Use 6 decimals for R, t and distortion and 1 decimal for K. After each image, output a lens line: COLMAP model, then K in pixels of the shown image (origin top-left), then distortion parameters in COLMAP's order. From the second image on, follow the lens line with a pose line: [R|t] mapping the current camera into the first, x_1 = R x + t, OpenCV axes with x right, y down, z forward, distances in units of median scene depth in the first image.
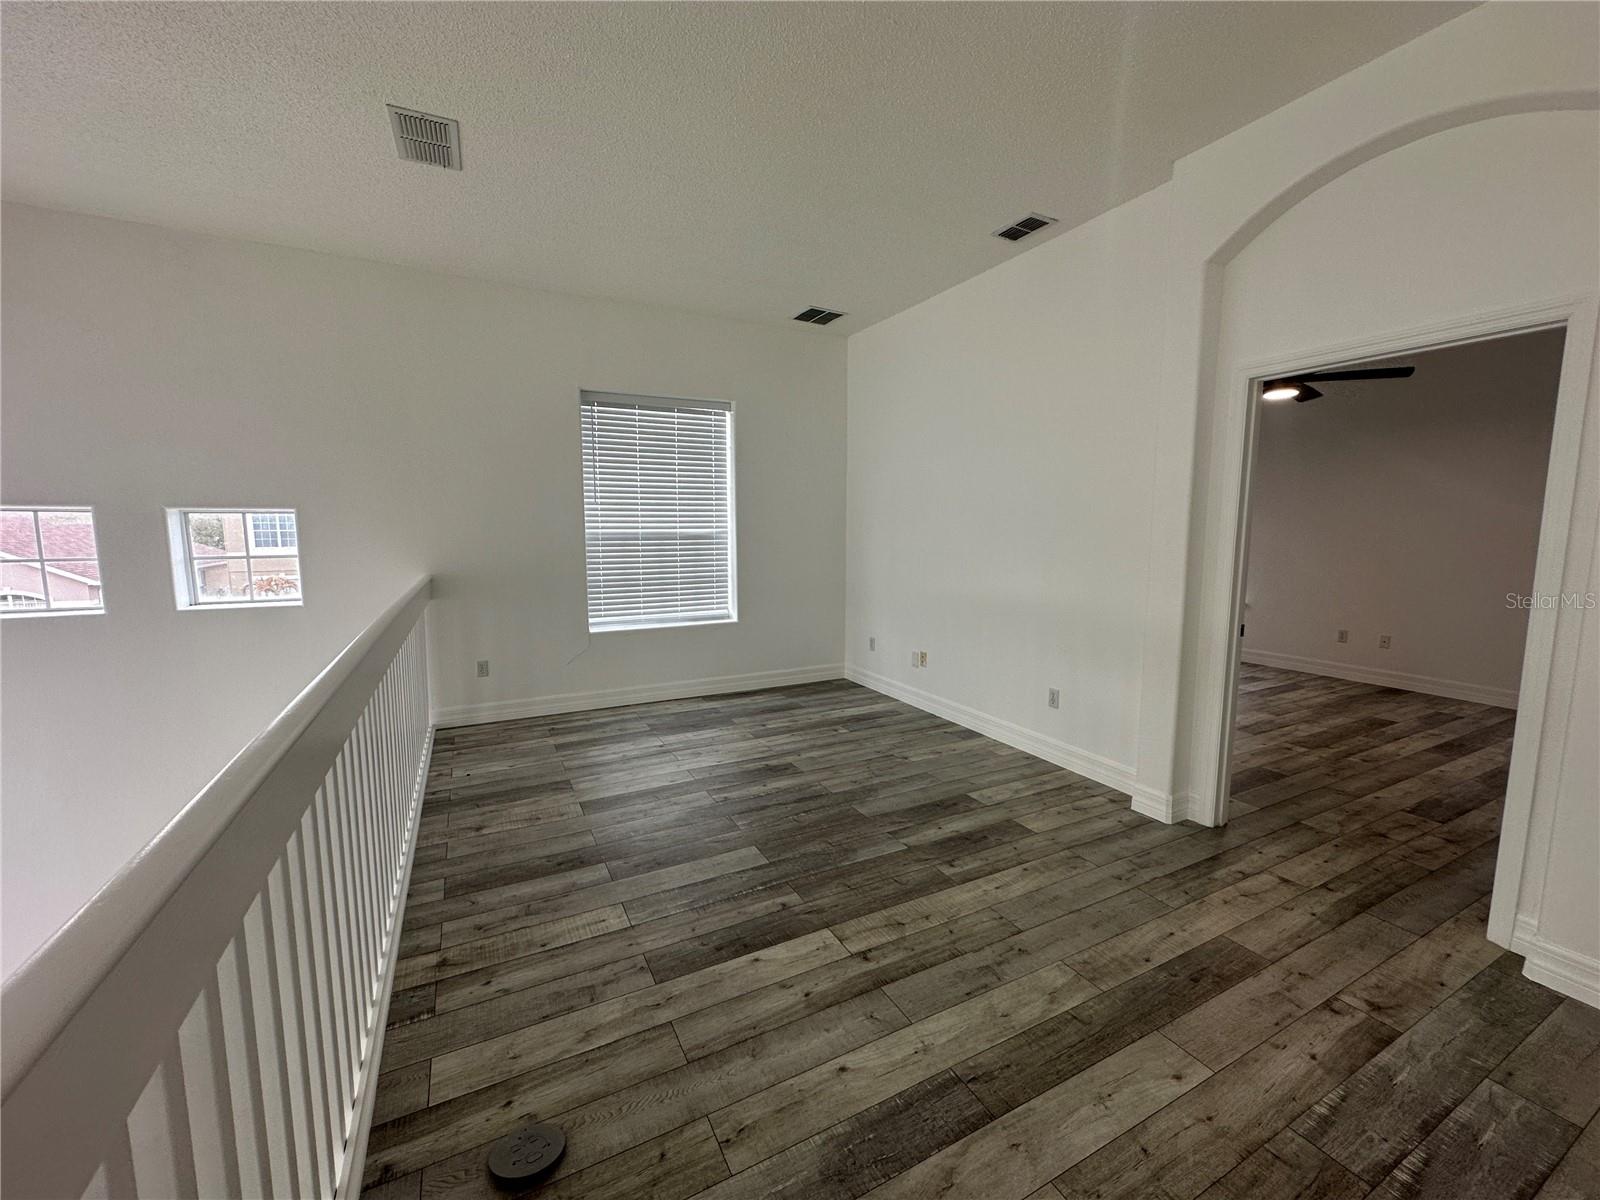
lens RADIAL K [[638.4, 0, 801.2], [0, 638.4, 599.2], [0, 0, 1]] dist [-0.005031, 0.000648]
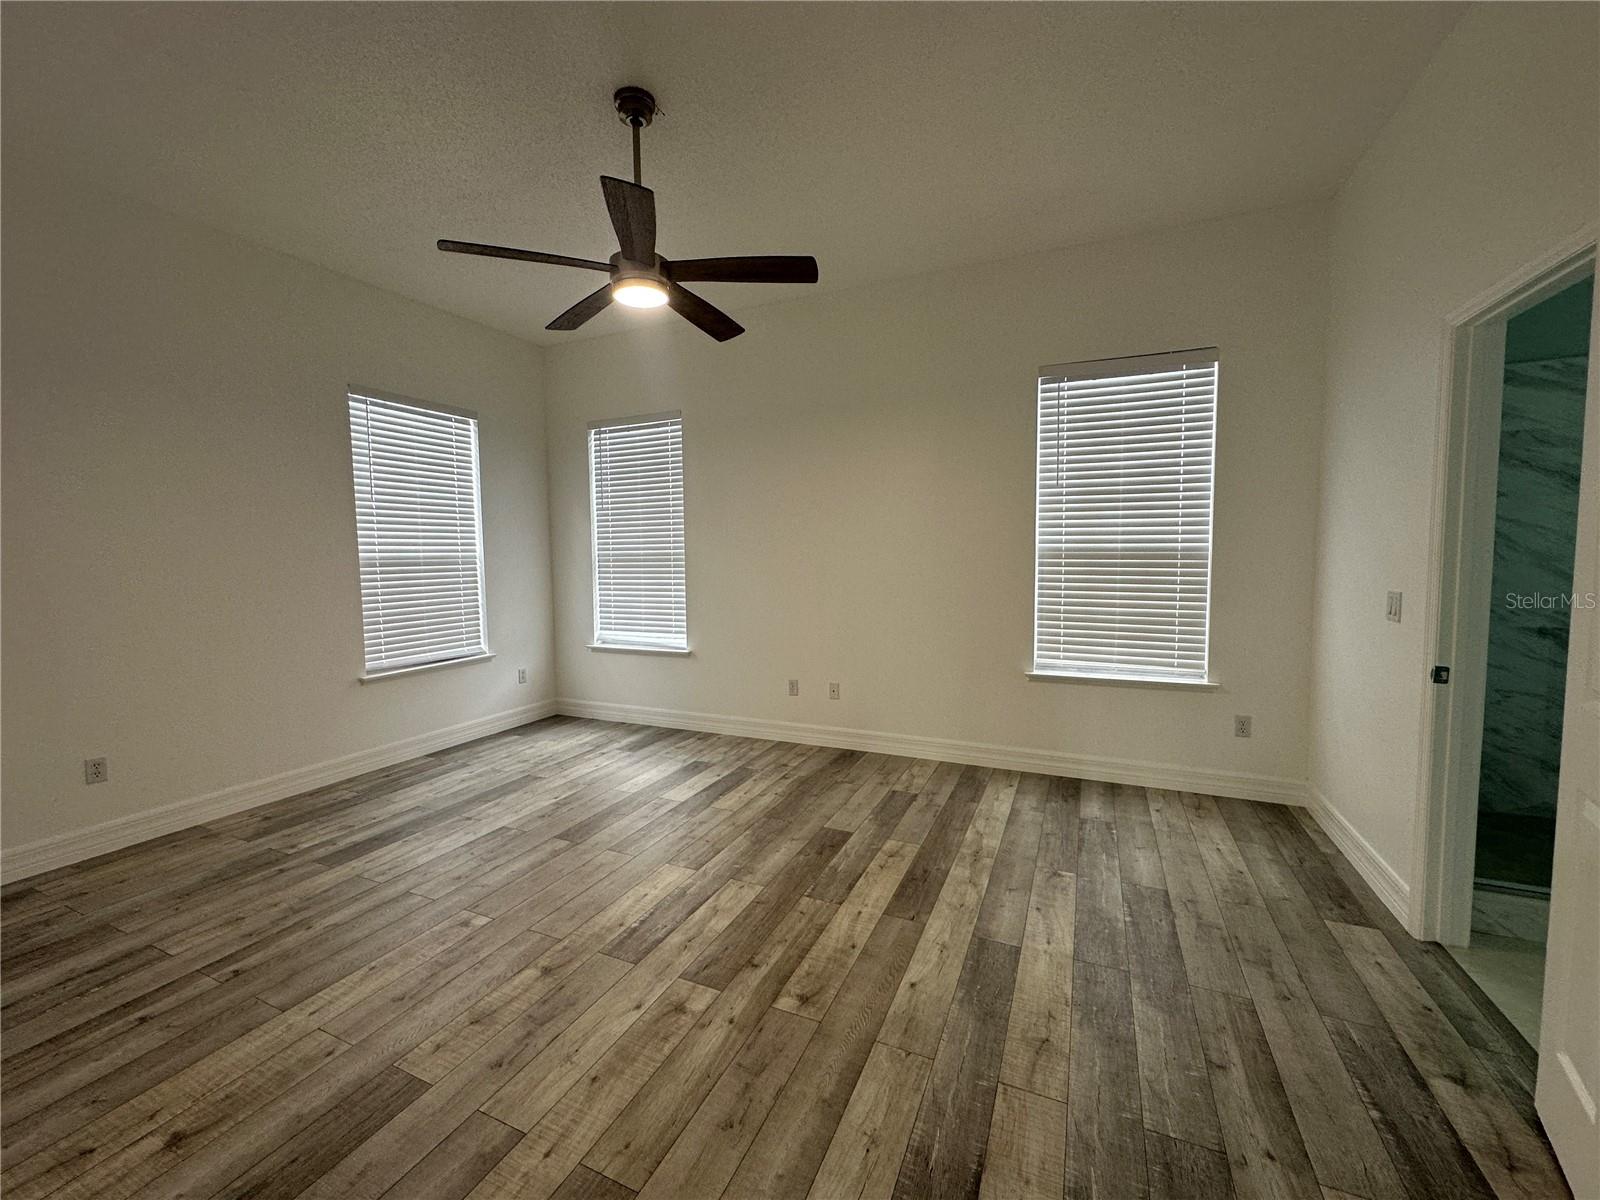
lens RADIAL K [[638.4, 0, 801.2], [0, 638.4, 599.2], [0, 0, 1]] dist [-0.005031, 0.000648]
pose [[0.782983, -0.052490, 0.619825, 0.544084], [0.078574, 0.996798, -0.014844, -0.049134], [-0.617061, 0.060324, 0.784600, 0.542116]]
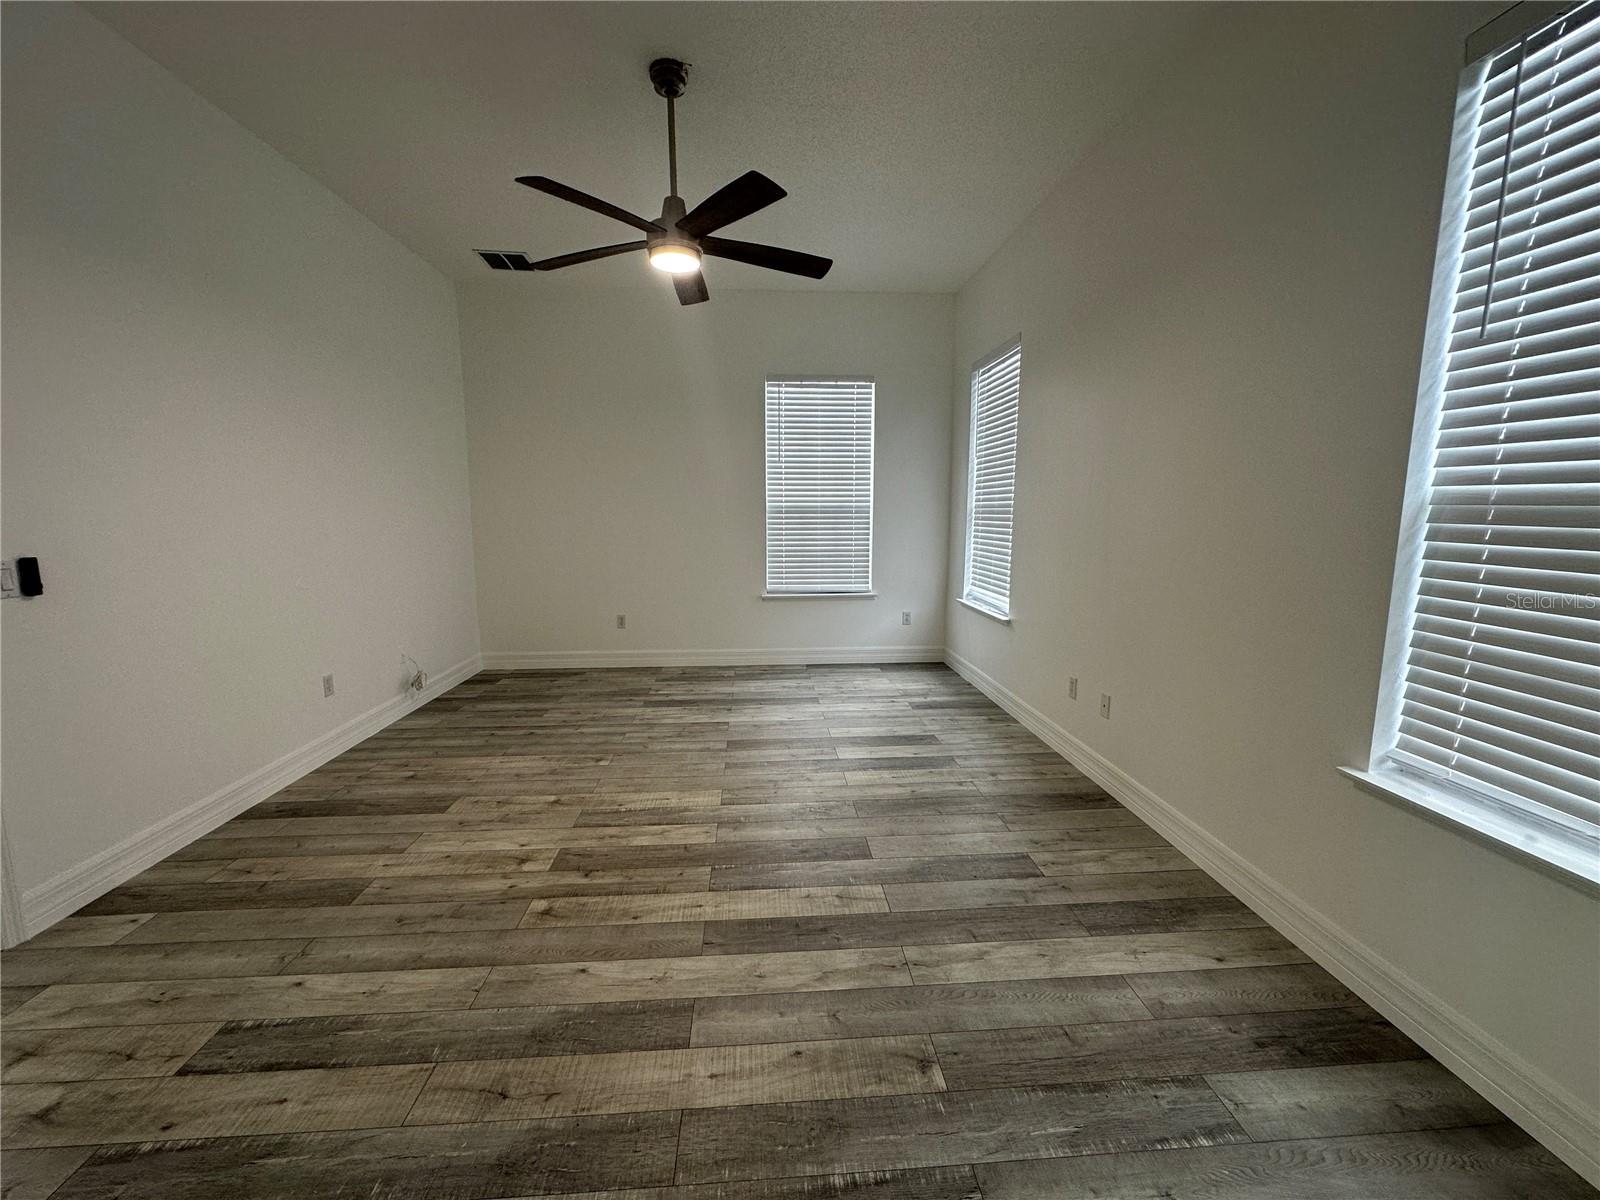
lens RADIAL K [[638.4, 0, 801.2], [0, 638.4, 599.2], [0, 0, 1]] dist [-0.005031, 0.000648]
pose [[0.918675, 0.056411, -0.390965, 1.188339], [-0.044545, 0.998232, 0.039361, -0.044490], [0.392494, -0.018745, 0.919564, 0.538627]]
